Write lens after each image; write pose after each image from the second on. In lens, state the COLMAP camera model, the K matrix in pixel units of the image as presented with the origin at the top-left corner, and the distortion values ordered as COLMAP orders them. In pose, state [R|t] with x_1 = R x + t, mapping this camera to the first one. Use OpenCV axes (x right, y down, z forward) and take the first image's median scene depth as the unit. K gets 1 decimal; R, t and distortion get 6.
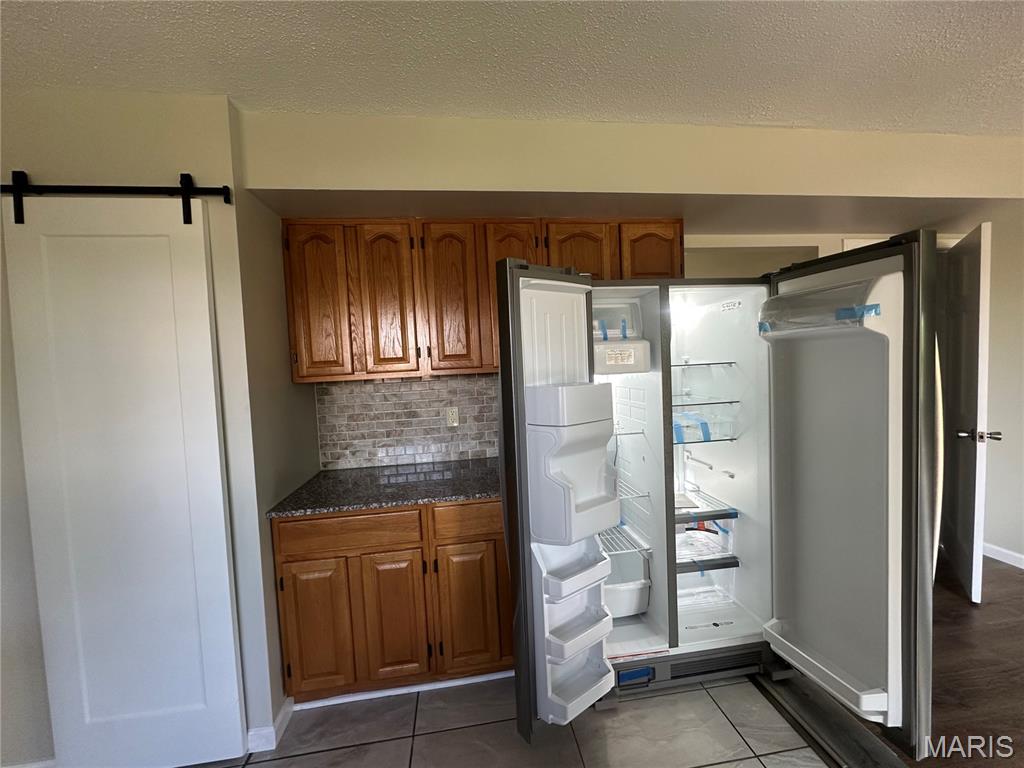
lens RADIAL K [[407.4, 0, 512.0], [0, 407.4, 384.0], [0, 0, 1]] dist [-0.000260, 0.000132]
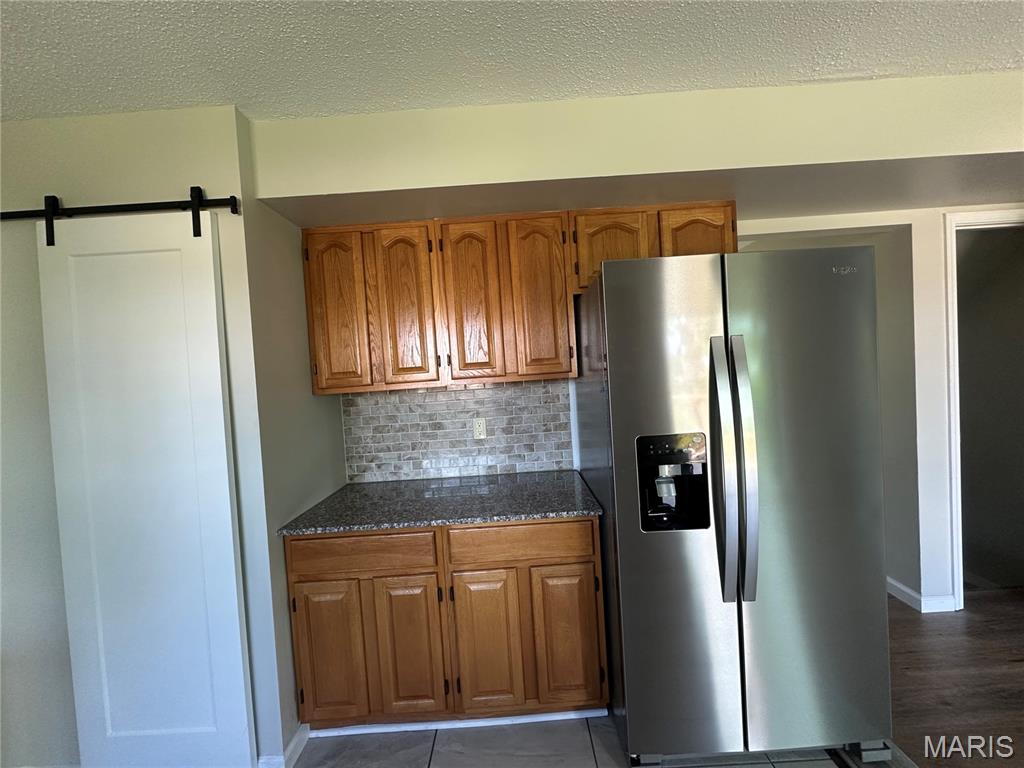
lens RADIAL K [[407.4, 0, 512.0], [0, 407.4, 384.0], [0, 0, 1]] dist [-0.000260, 0.000132]
pose [[0.990714, -0.012475, -0.135388, 0.070727], [0.010230, 0.999799, -0.017265, -0.006981], [0.135576, 0.015720, 0.990642, 0.095930]]
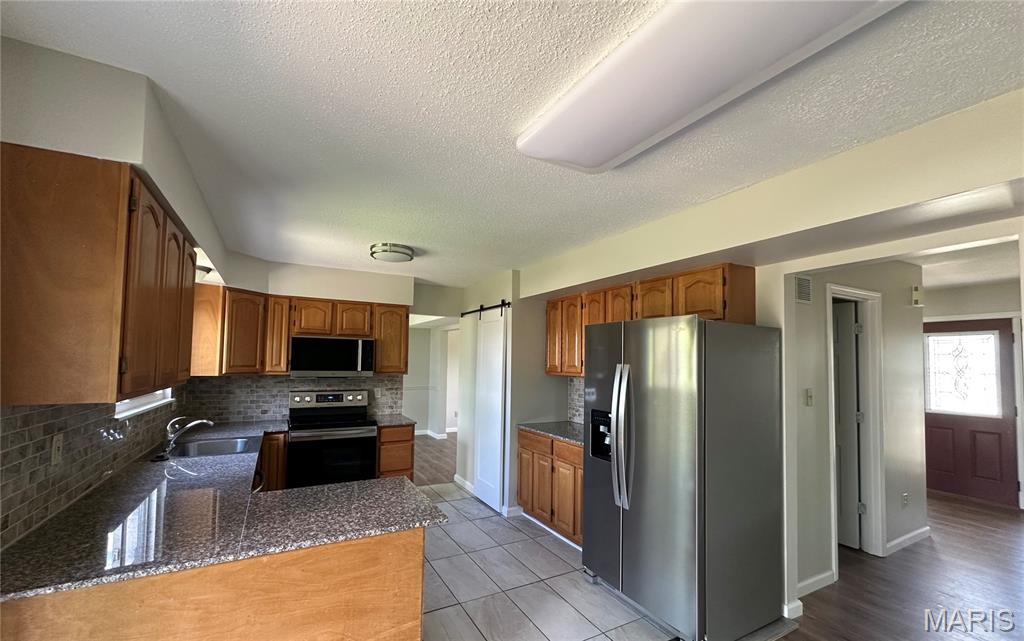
lens RADIAL K [[415.4, 0, 501.8], [0, 415.4, 344.0], [0, 0, 1]] dist [-0.001029, -0.000016]
pose [[0.351420, 0.011801, -0.936144, 1.516796], [-0.082332, 0.996436, -0.018346, -0.106983], [0.932591, 0.083521, 0.351139, -0.021319]]
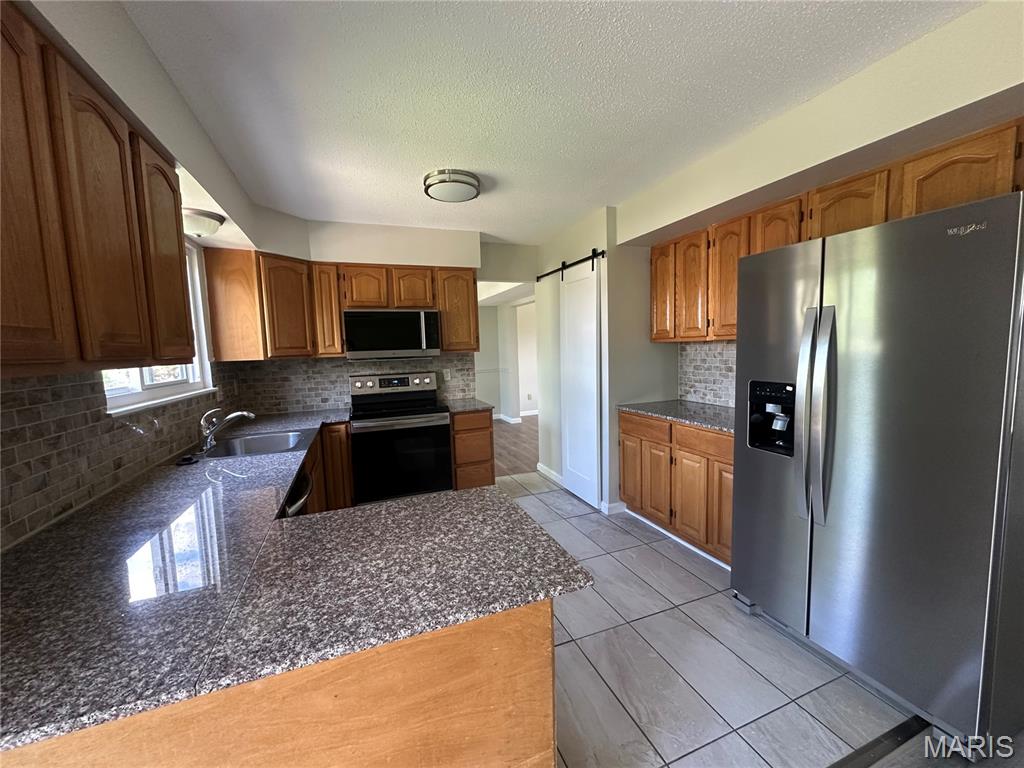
lens RADIAL K [[407.4, 0, 512.0], [0, 407.4, 384.0], [0, 0, 1]] dist [-0.000260, 0.000132]
pose [[0.234711, 0.127299, -0.963694, 1.056740], [-0.030707, 0.991864, 0.123542, -0.023478], [0.971580, 0.000596, 0.236711, 0.010538]]
